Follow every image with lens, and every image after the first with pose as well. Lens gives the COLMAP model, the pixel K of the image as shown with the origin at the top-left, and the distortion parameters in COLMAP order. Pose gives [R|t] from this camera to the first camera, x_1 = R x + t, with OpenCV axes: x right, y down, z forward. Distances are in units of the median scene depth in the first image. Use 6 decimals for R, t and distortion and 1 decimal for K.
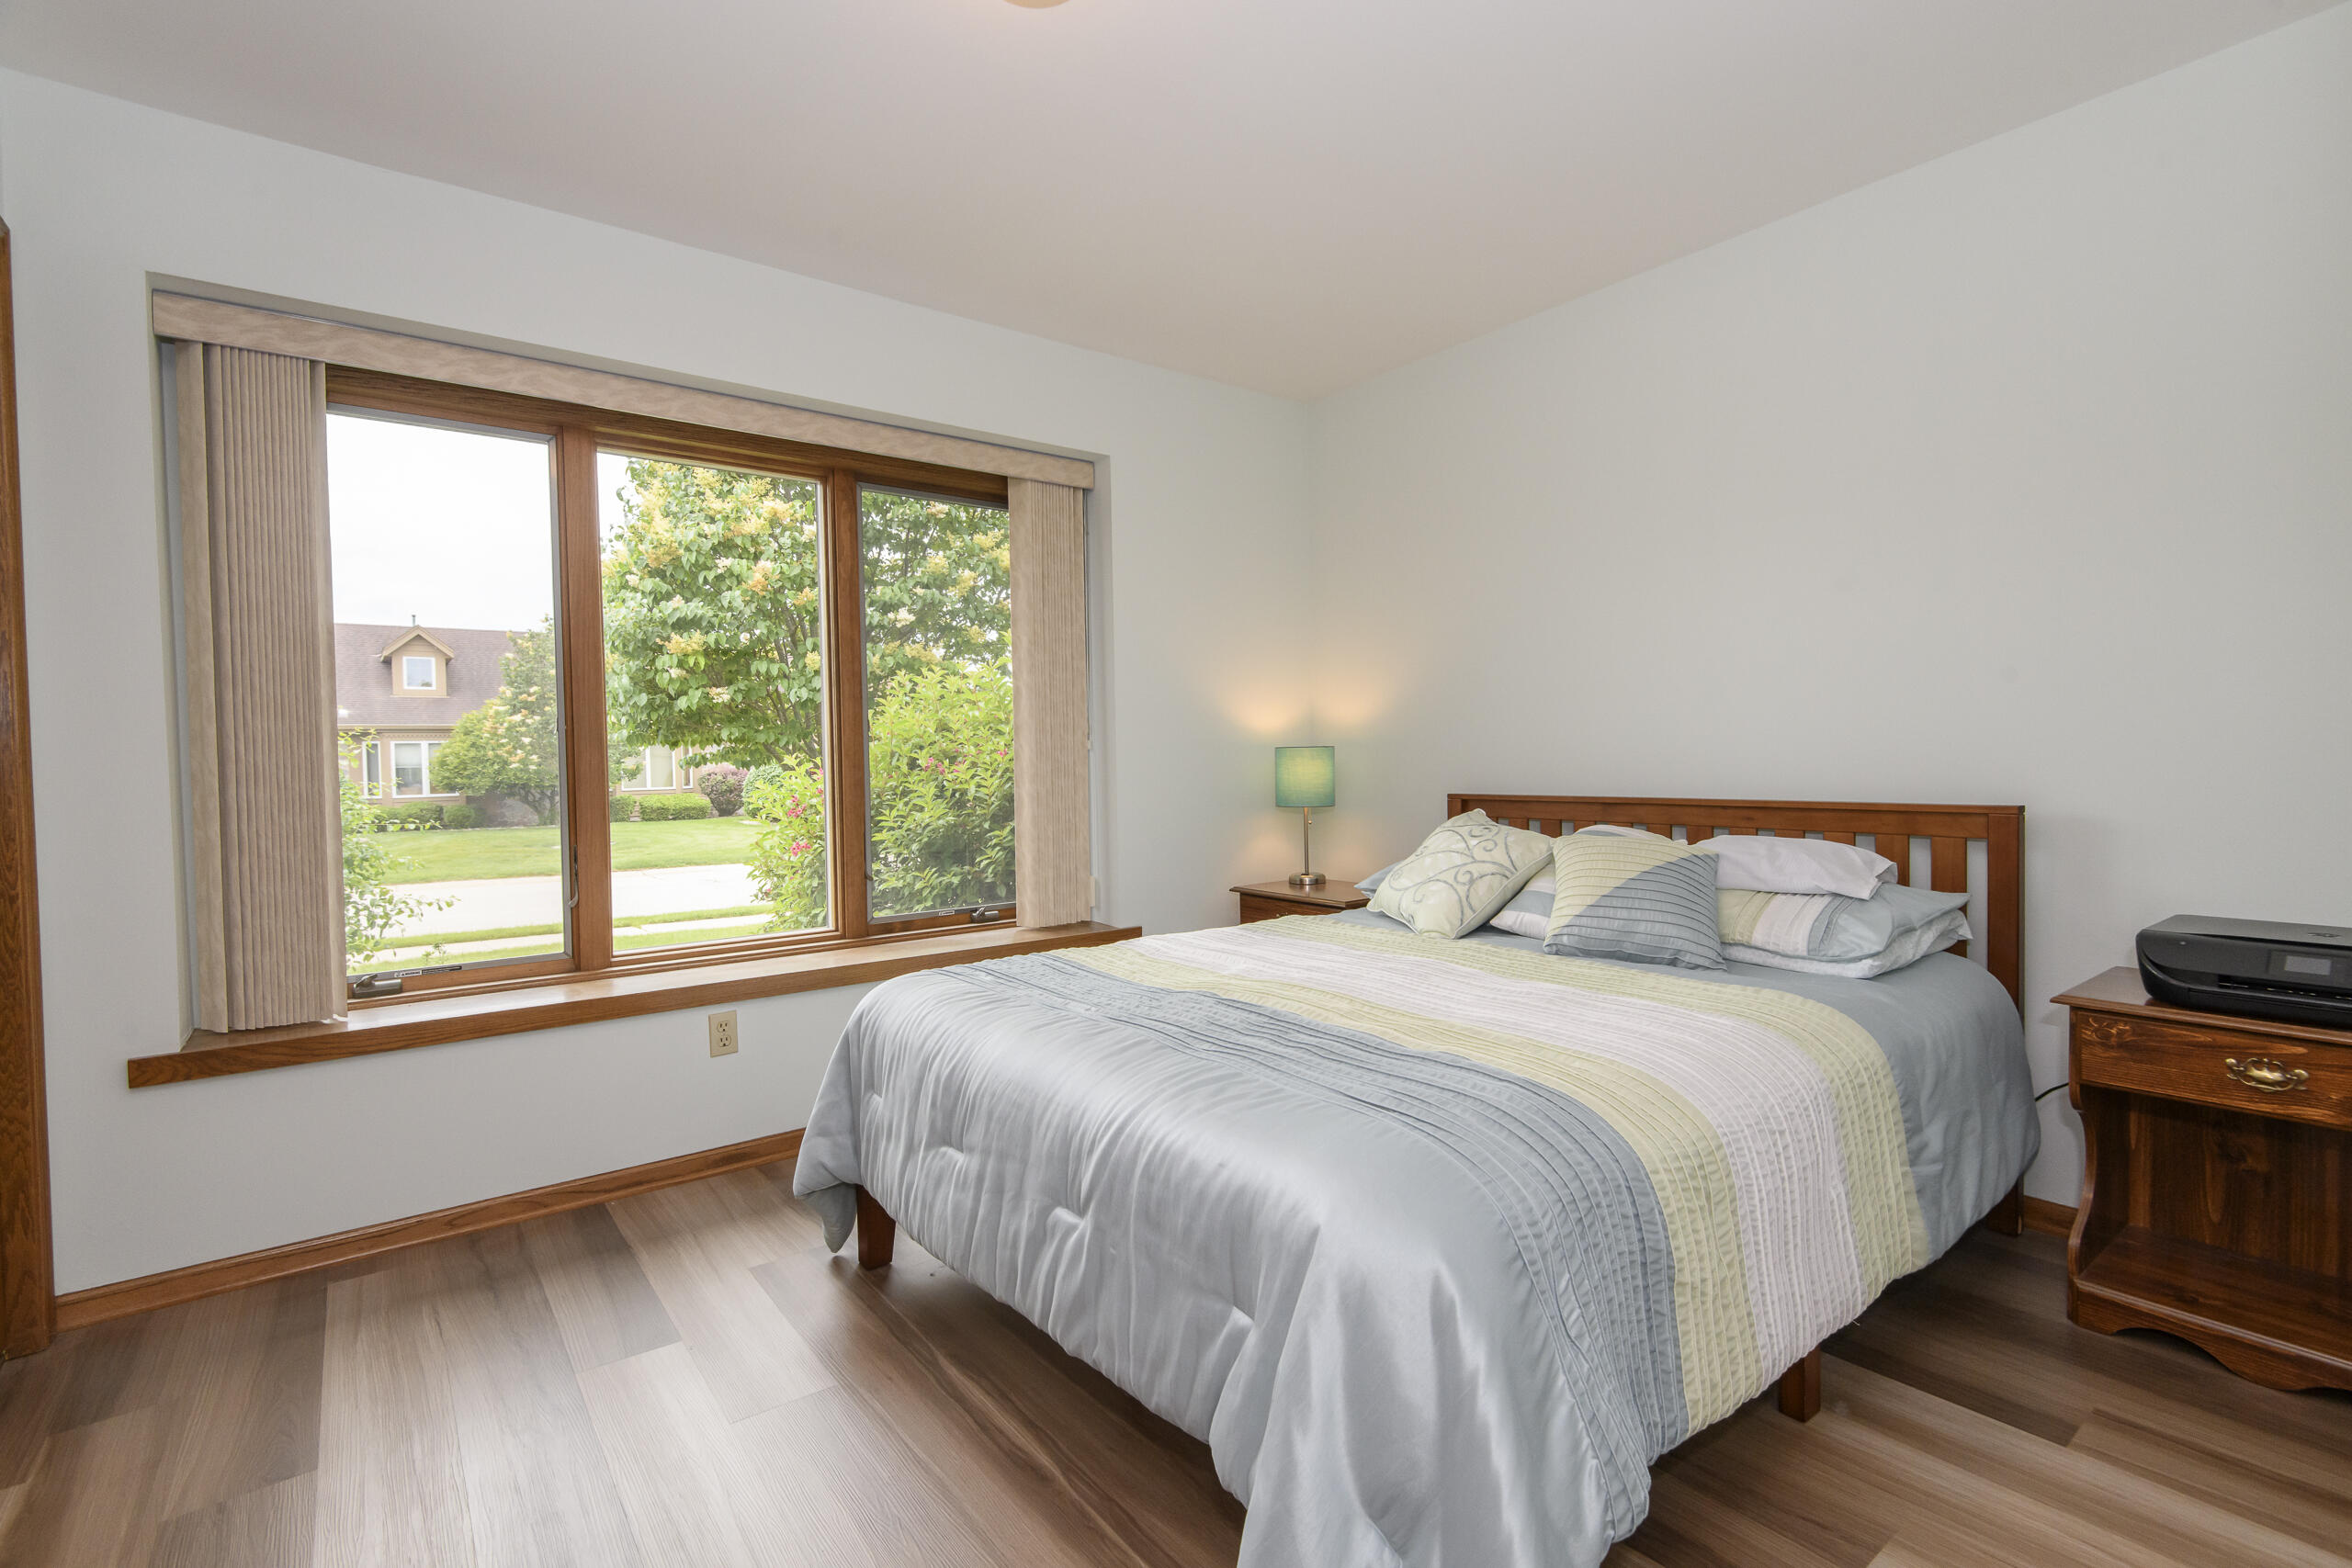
lens RADIAL K [[1064.4, 0, 1176.0], [0, 1064.4, 784.0], [0, 0, 1]] dist [0.031449, -0.024266]
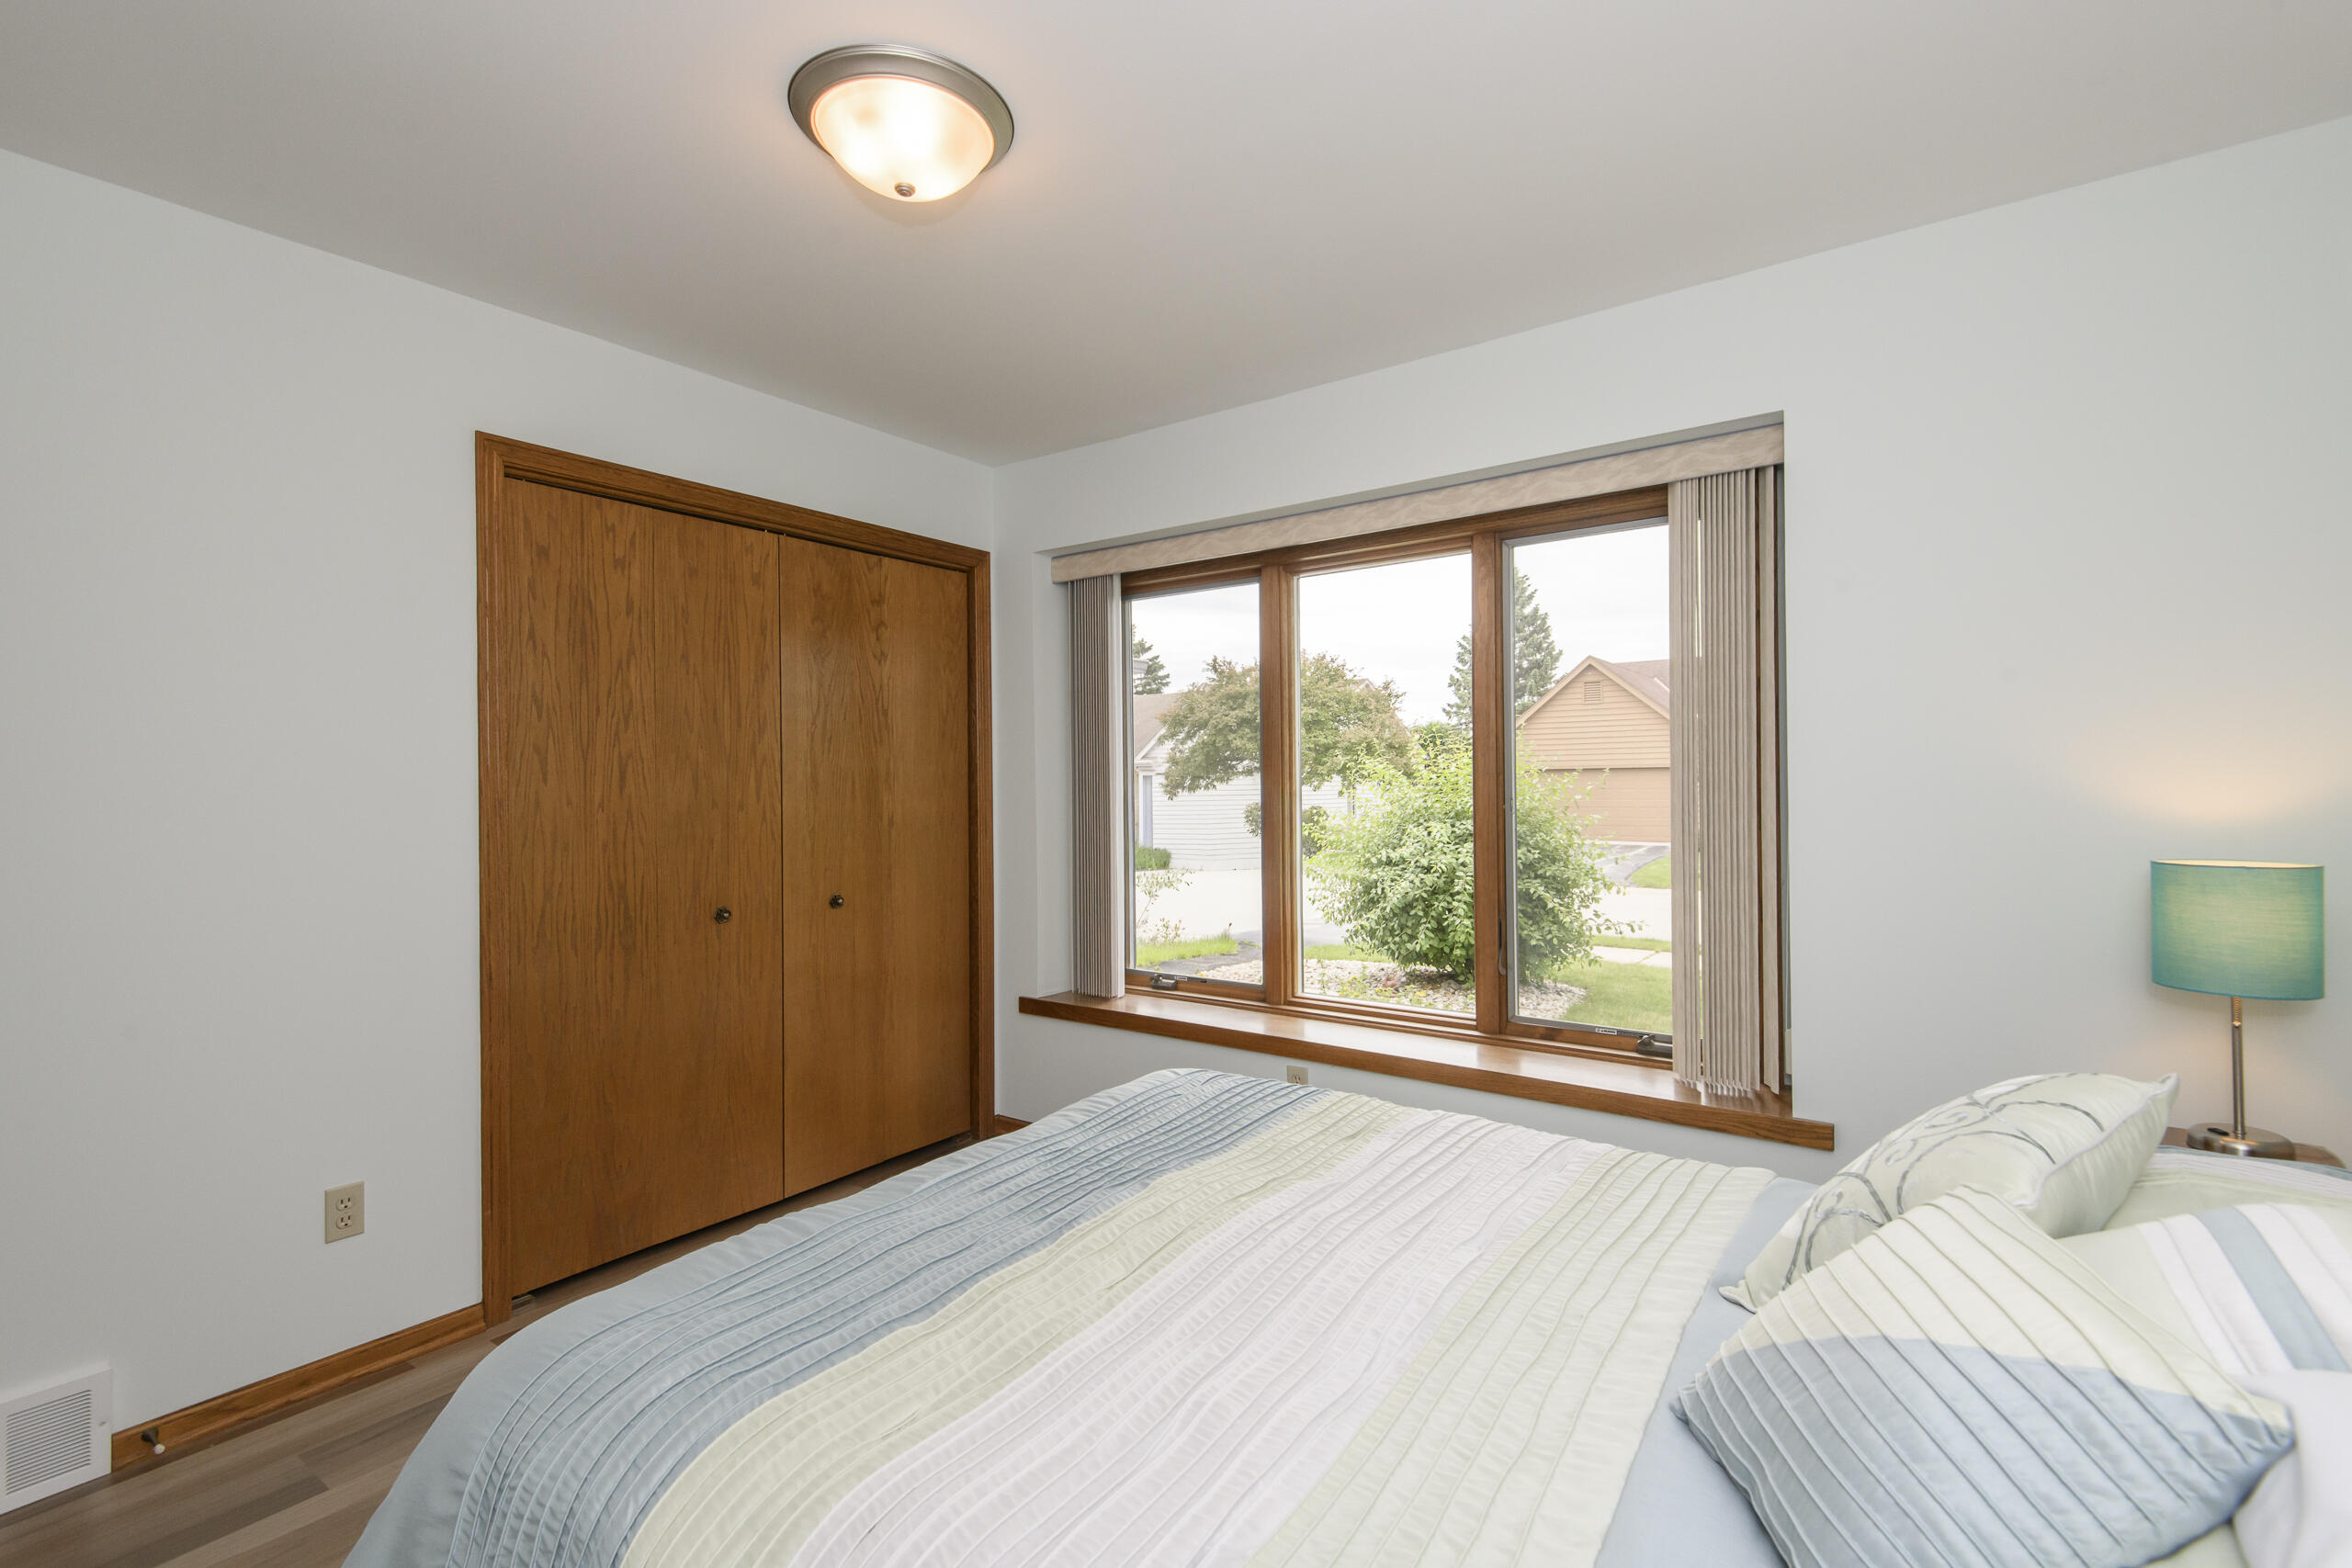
lens RADIAL K [[1064.4, 0, 1176.0], [0, 1064.4, 784.0], [0, 0, 1]] dist [0.031449, -0.024266]
pose [[0.271316, -0.008721, -0.962451, 0.521490], [-0.040887, 0.998952, -0.020578, -0.044009], [0.961622, 0.044935, 0.270675, 0.495429]]
